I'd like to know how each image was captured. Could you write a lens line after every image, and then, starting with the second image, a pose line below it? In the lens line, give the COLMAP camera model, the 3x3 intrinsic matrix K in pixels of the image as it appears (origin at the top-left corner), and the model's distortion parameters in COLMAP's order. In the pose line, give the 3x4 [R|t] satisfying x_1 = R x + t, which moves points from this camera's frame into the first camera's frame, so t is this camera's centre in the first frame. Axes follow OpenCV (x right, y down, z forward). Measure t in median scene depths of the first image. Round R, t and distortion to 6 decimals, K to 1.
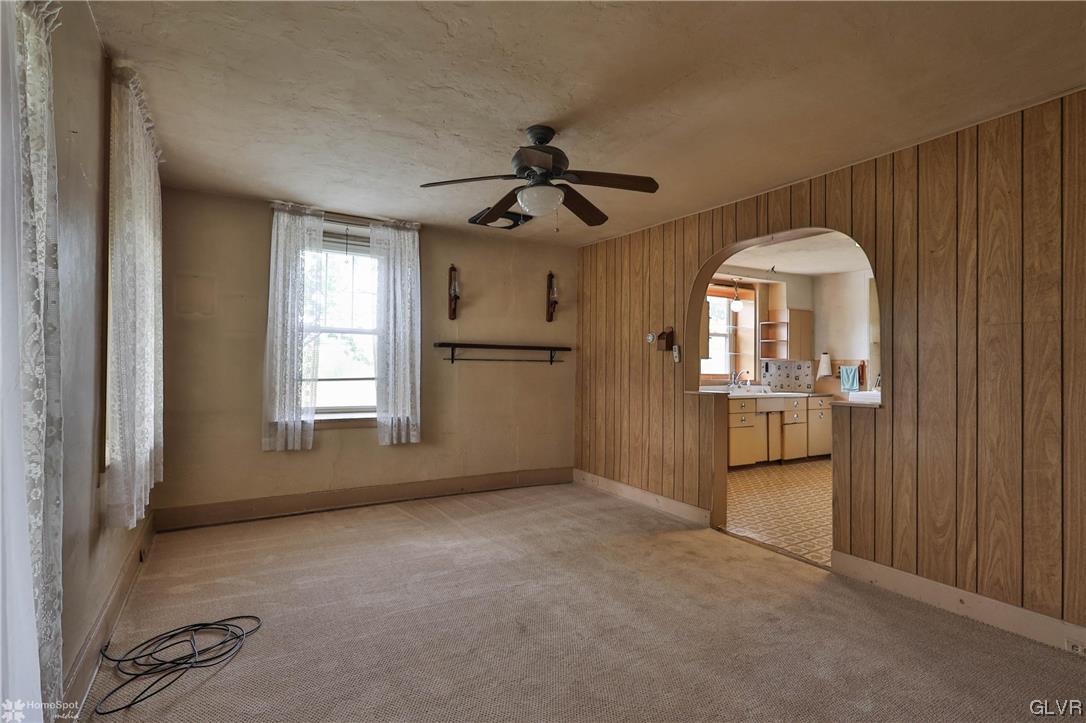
lens RADIAL K [[528.5, 0, 545.9], [0, 528.5, 368.1], [0, 0, 1]] dist [-0.002745, 0.001474]
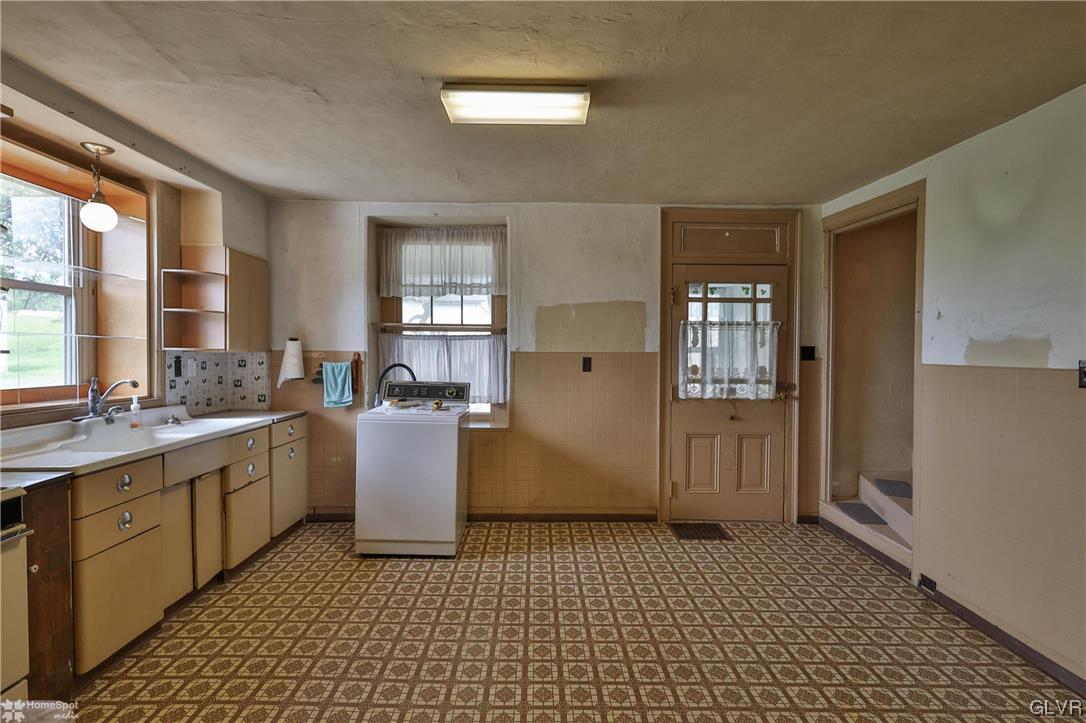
lens RADIAL K [[528.5, 0, 540.1], [0, 528.5, 359.3], [0, 0, 1]] dist [-0.002745, 0.001474]
pose [[0.504152, -0.018694, 0.863412, 0.177533], [-0.003220, 0.999718, 0.023526, -0.020512], [-0.863609, -0.014641, 0.503950, 0.493204]]
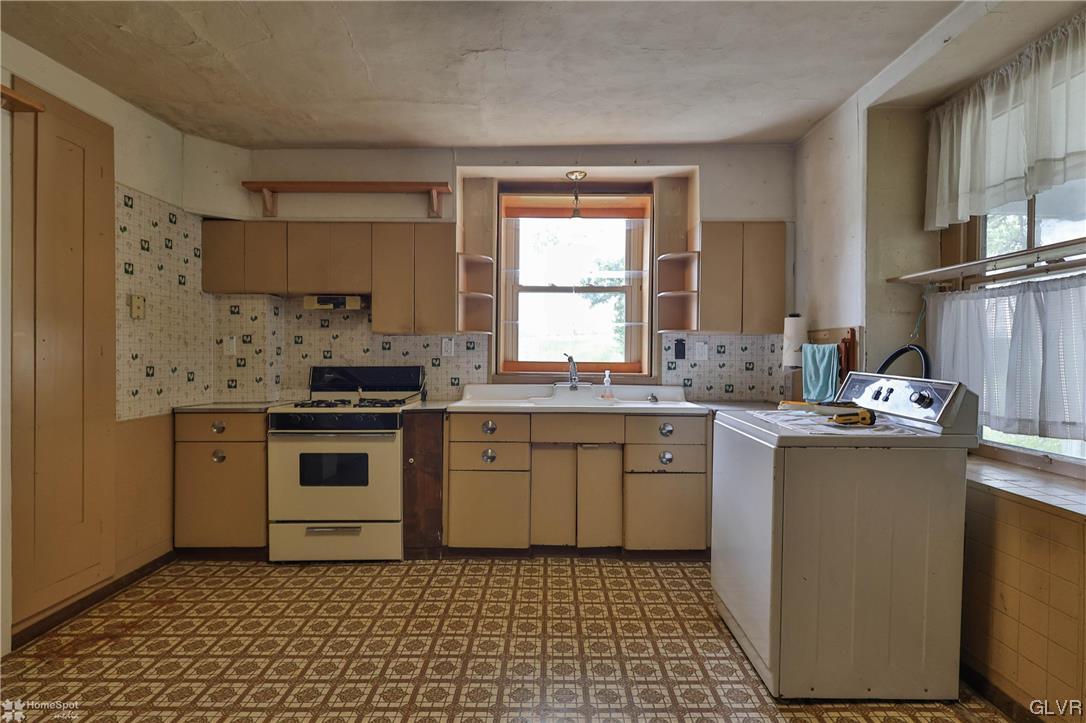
lens RADIAL K [[528.5, 0, 539.6], [0, 528.5, 360.4], [0, 0, 1]] dist [-0.002745, 0.001474]
pose [[0.854235, 0.001788, -0.519883, 0.575757], [0.003642, 0.999949, 0.009422, 0.004105], [0.519874, -0.009942, 0.854185, 0.525669]]
